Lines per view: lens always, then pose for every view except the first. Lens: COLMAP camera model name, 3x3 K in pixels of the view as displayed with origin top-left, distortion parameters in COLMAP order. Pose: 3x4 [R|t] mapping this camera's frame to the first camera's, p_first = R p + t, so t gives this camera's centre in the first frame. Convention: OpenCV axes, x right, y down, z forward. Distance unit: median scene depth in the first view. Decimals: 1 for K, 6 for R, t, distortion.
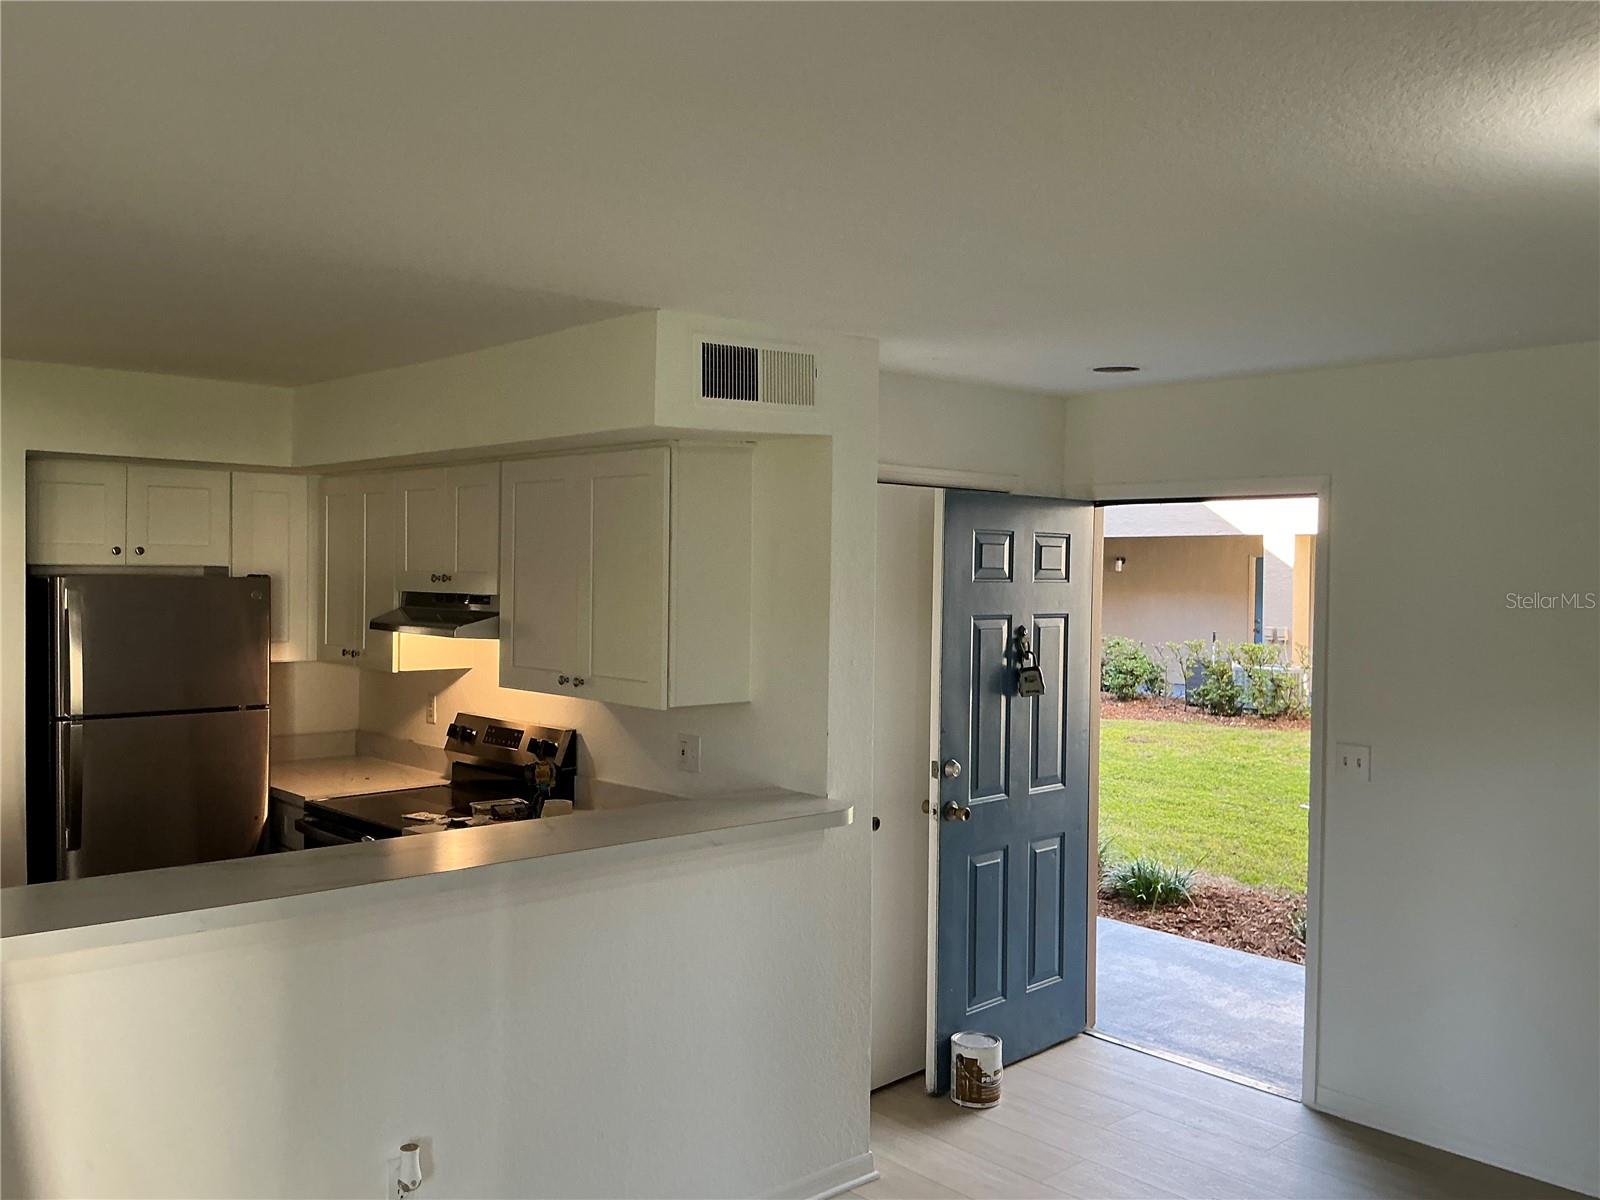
lens RADIAL K [[1325.1, 0, 824.4], [0, 1325.1, 598.6], [0, 0, 1]] dist [0.157778, -0.337020]
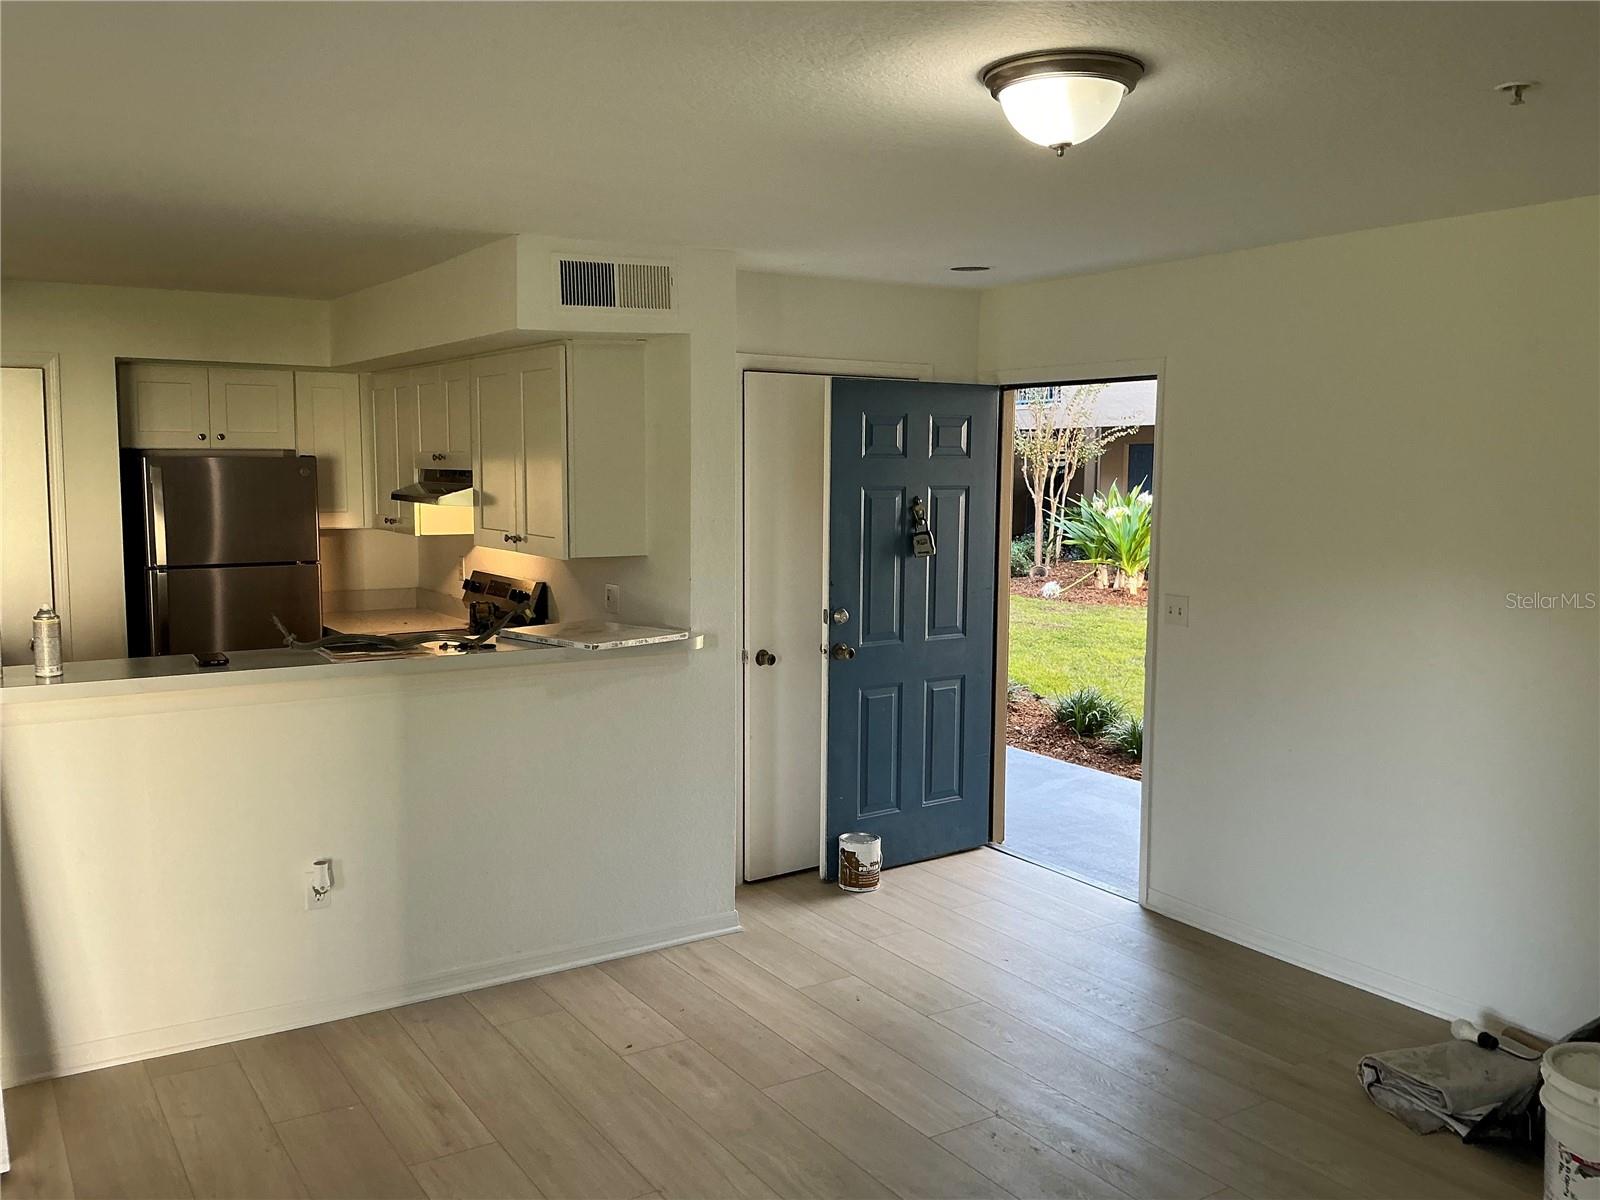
lens RADIAL K [[1325.1, 0, 824.4], [0, 1325.1, 598.6], [0, 0, 1]] dist [0.157778, -0.337020]
pose [[0.987442, 0.008652, -0.157746, 0.264030], [0.003987, 0.996816, 0.079633, 0.017791], [0.157933, -0.079262, 0.984264, -0.163610]]
